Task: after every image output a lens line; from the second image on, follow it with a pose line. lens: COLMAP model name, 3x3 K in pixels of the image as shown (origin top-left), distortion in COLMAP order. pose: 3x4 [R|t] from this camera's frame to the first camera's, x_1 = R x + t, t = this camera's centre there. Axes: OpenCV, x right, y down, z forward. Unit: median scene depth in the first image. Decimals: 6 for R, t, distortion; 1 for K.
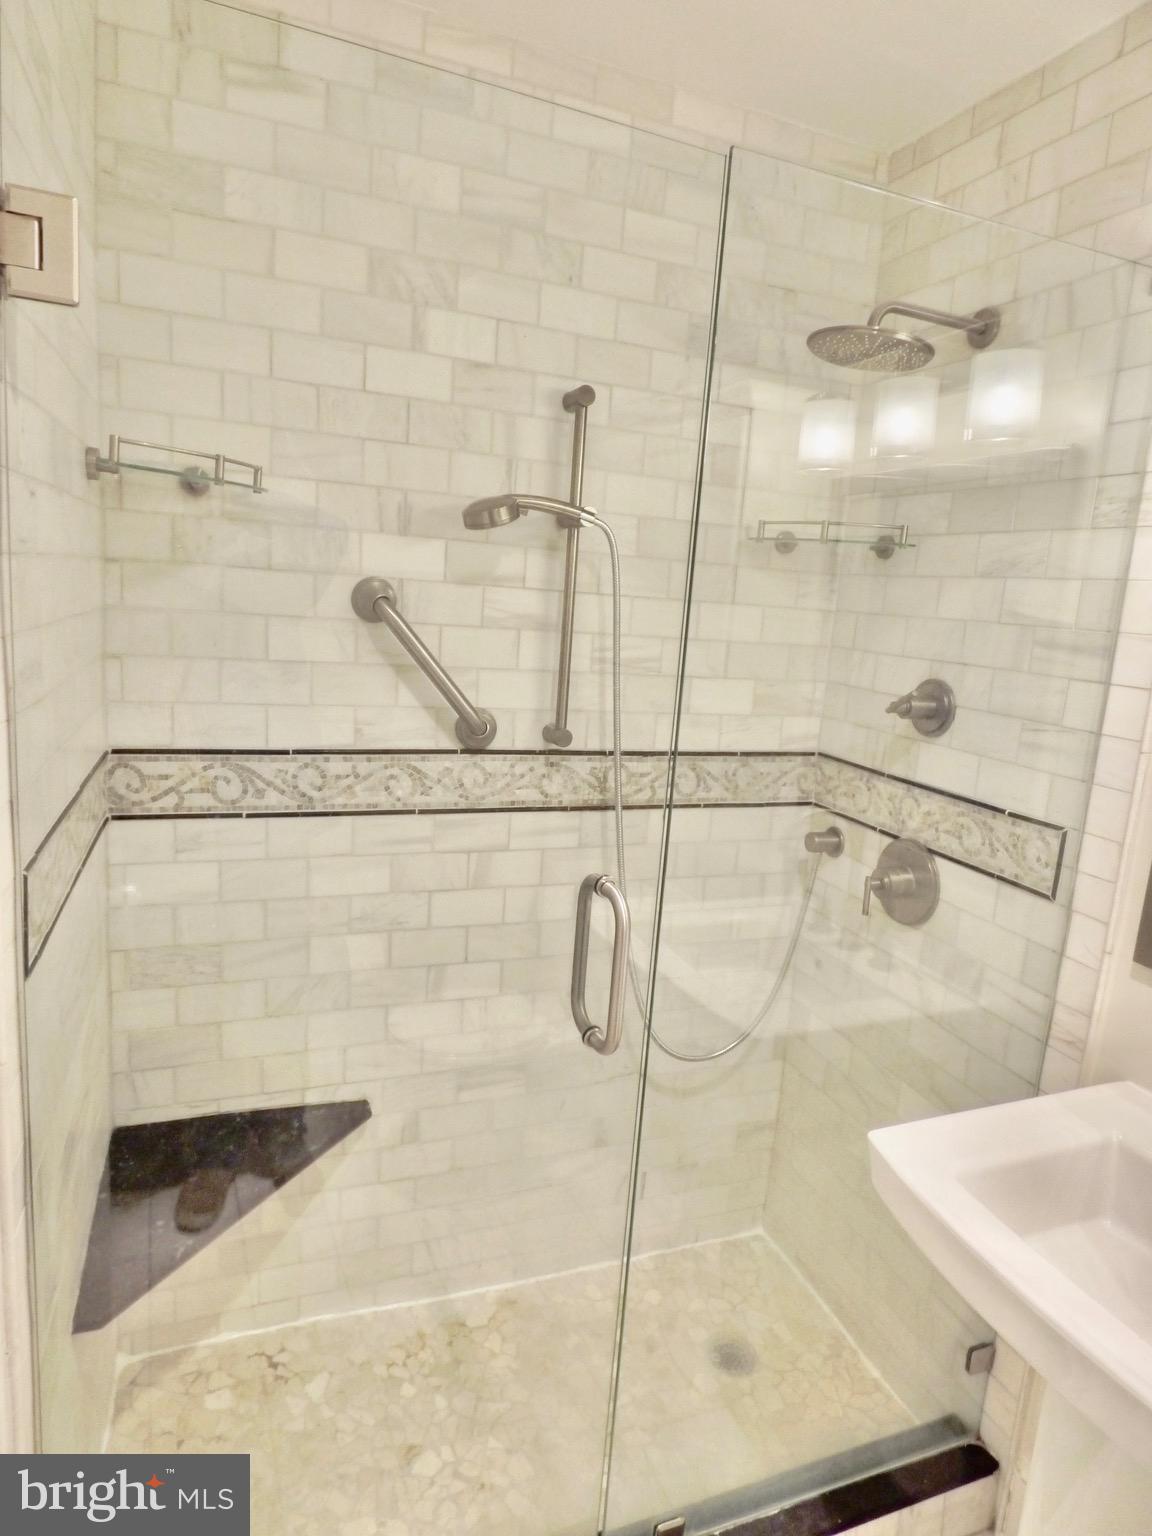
lens RADIAL K [[919.0, 0, 572.1], [0, 919.0, 743.6], [0, 0, 1]] dist [0.053384, -0.040310]
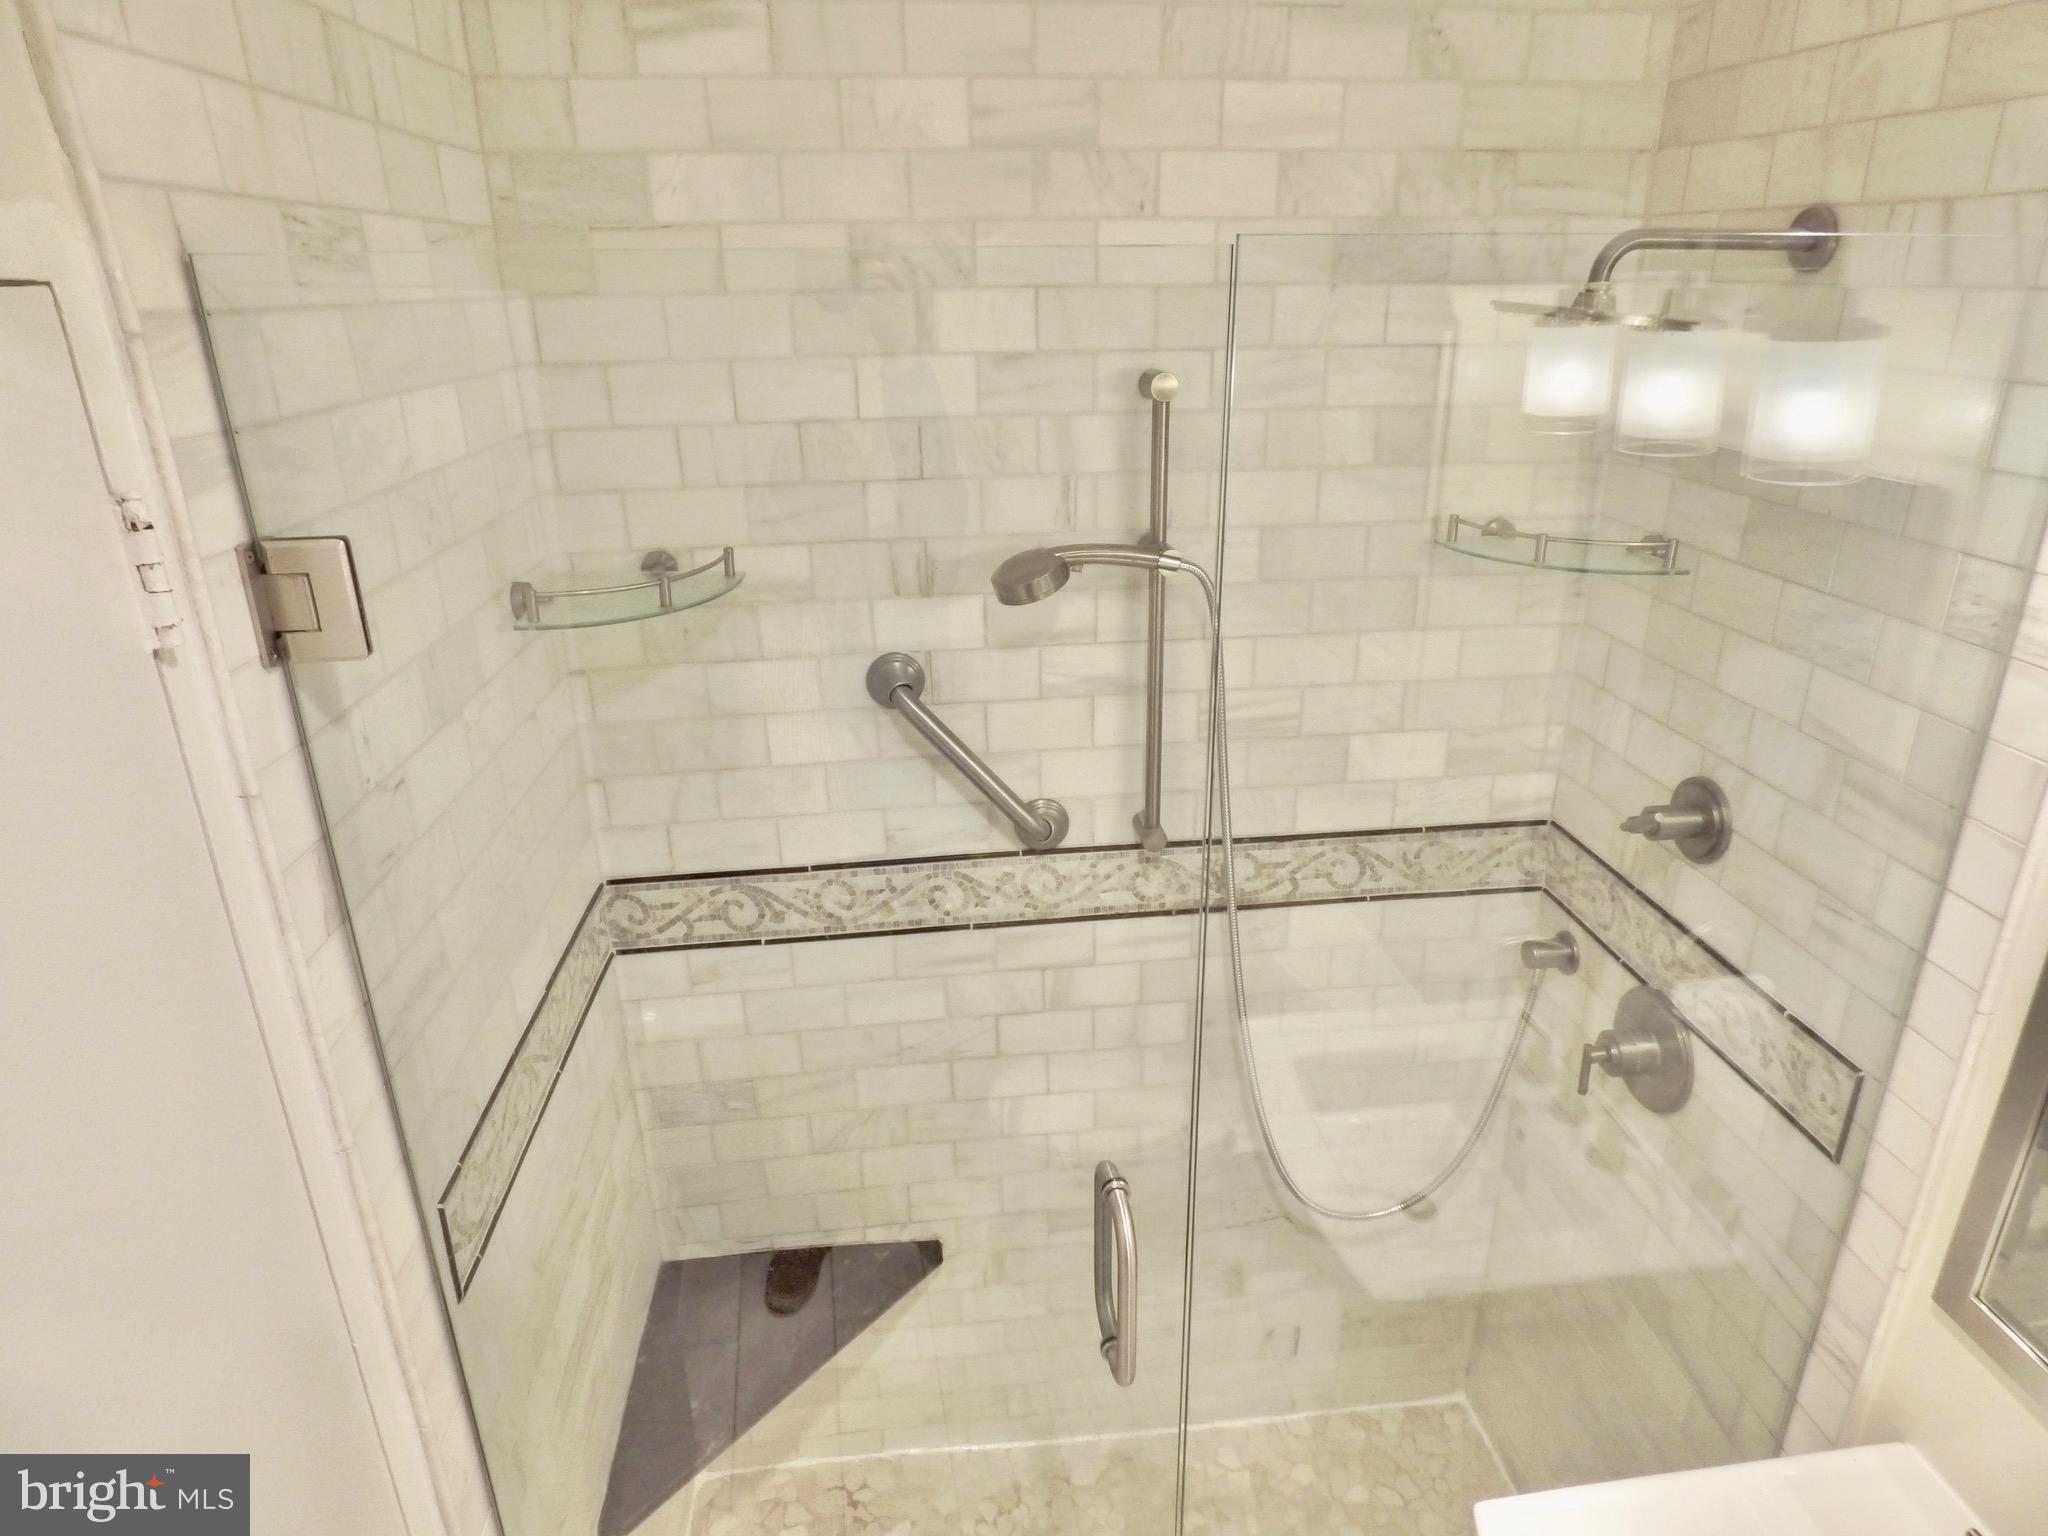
lens RADIAL K [[1251.5, 0, 1024.0], [0, 1251.5, 768.0], [0, 0, 1]] dist [0.051835, -0.030862]
pose [[0.966967, 0.010178, -0.254697, 0.150798], [0.040869, 0.980086, 0.194325, -0.273672], [0.251603, -0.198315, 0.947295, 0.021326]]
